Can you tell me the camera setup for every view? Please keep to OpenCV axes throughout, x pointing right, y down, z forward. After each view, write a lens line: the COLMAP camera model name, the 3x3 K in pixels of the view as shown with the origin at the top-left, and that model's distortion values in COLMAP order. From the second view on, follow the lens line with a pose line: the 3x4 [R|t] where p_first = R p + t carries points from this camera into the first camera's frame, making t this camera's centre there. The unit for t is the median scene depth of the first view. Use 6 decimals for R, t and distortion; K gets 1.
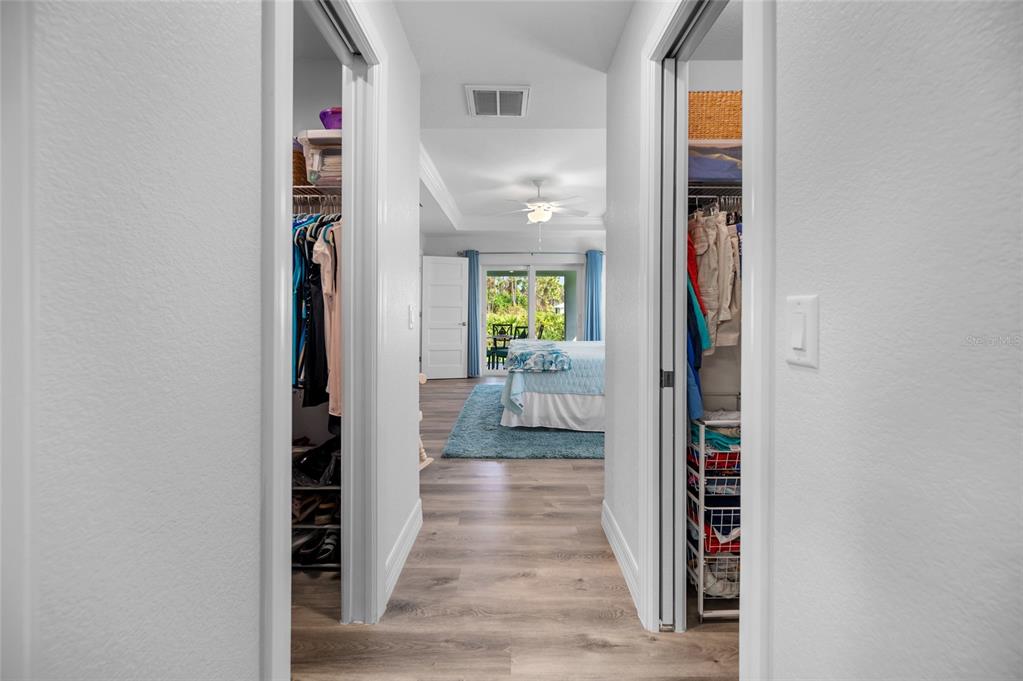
lens RADIAL K [[416.6, 0, 509.9], [0, 416.6, 312.8], [0, 0, 1]] dist [0.001115, 0.000031]
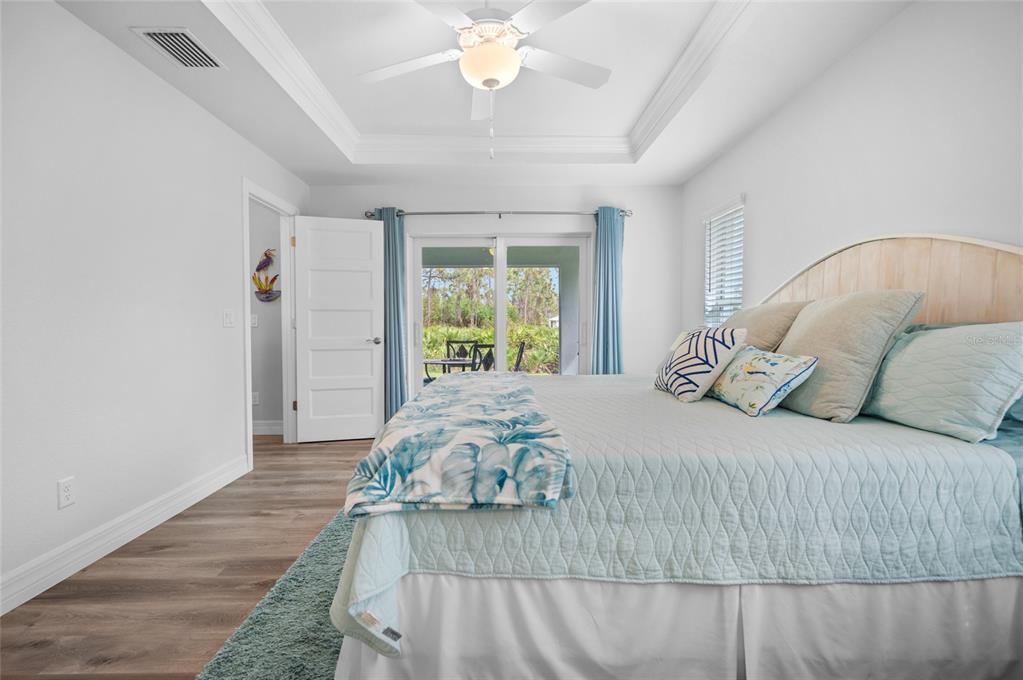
lens RADIAL K [[456.9, 0, 509.3], [0, 456.9, 332.1], [0, 0, 1]] dist [0.000418, 0.000106]
pose [[0.999829, -0.003981, 0.018083, 0.056491], [0.003805, 0.999945, 0.009764, 0.010061], [-0.018121, -0.009693, 0.999789, 0.391319]]
